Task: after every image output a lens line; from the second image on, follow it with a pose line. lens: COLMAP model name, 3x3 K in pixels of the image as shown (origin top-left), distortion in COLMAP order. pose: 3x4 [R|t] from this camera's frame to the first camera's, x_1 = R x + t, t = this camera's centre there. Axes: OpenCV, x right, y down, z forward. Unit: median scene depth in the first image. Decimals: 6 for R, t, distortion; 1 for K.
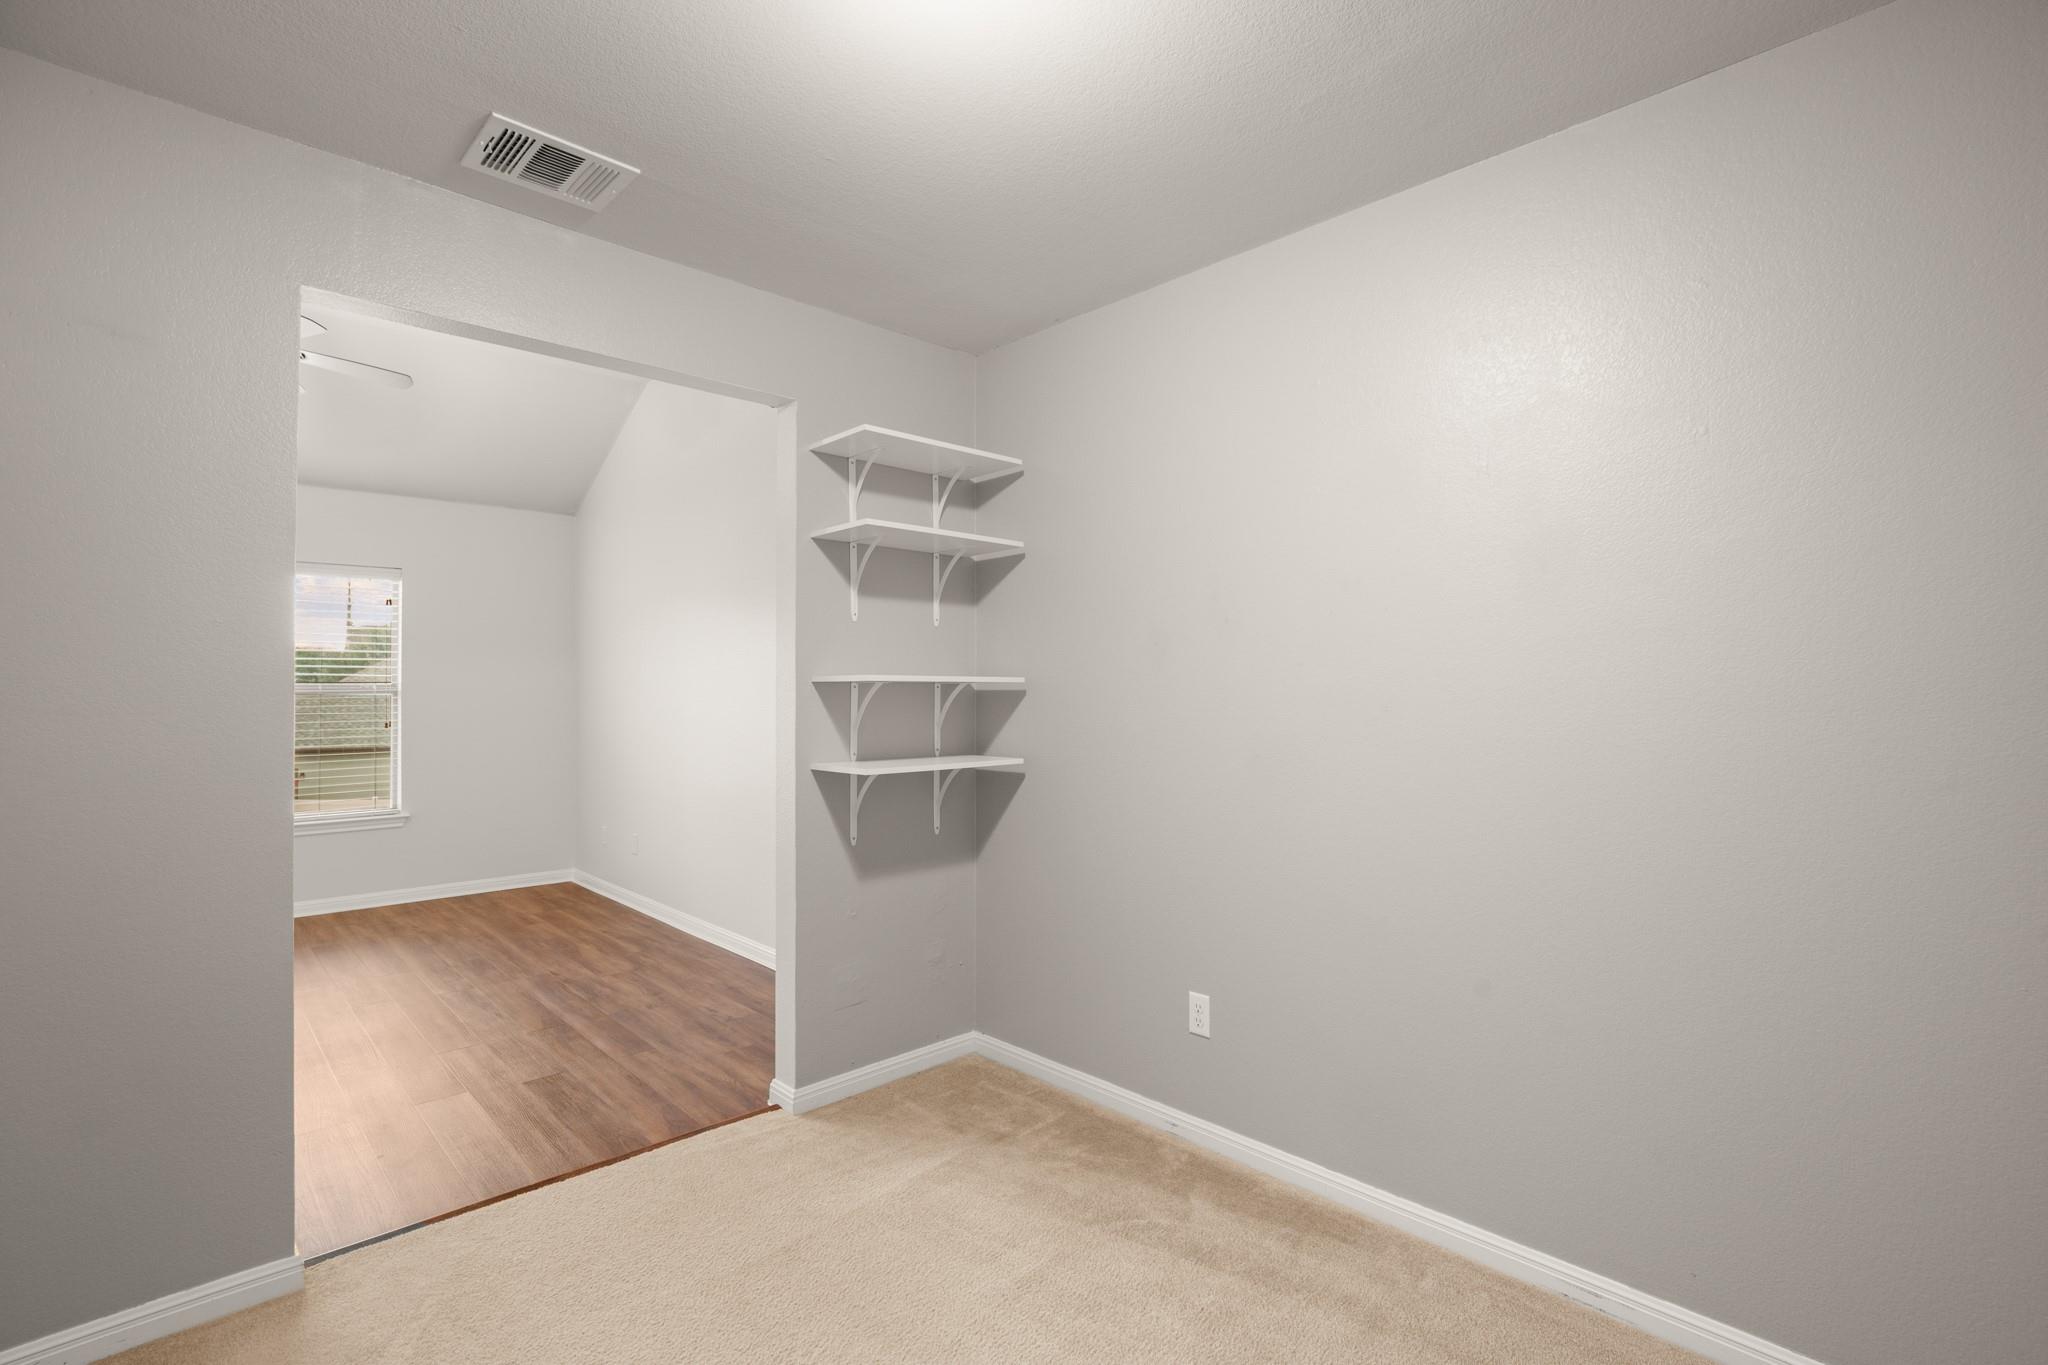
lens RADIAL K [[944.3, 0, 1022.3], [0, 944.3, 683.5], [0, 0, 1]] dist [-0.027081, 0.006385]
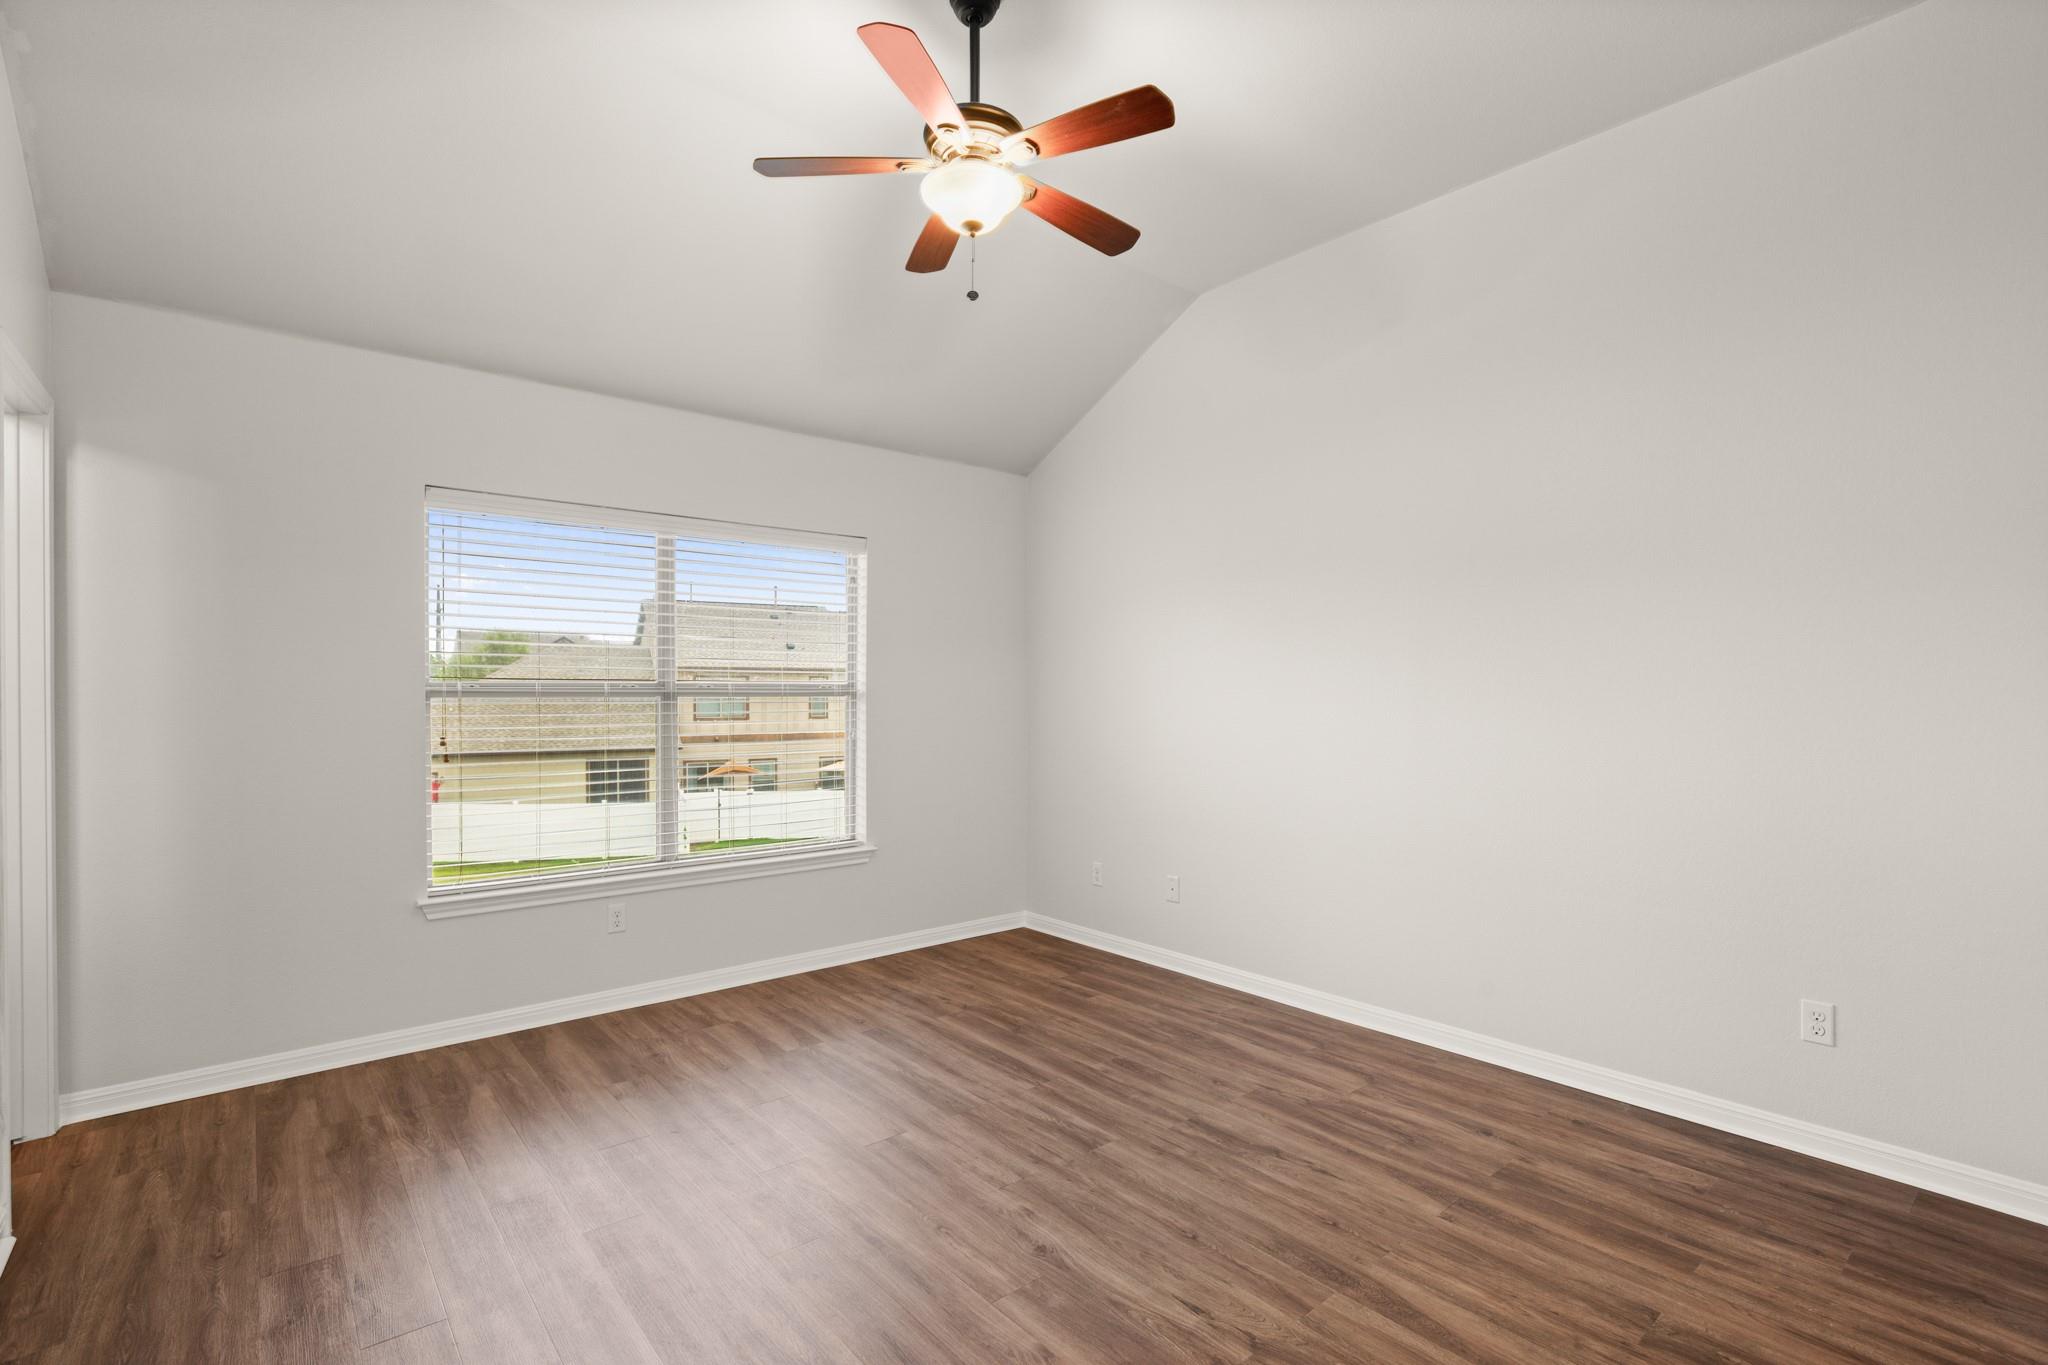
lens RADIAL K [[944.3, 0, 1023.6], [0, 944.3, 690.5], [0, 0, 1]] dist [-0.027081, 0.006385]
pose [[0.998010, 0.004461, -0.062905, -0.635270], [-0.004210, 0.999983, 0.004119, 0.004670], [0.062922, -0.003846, 0.998011, 0.273334]]
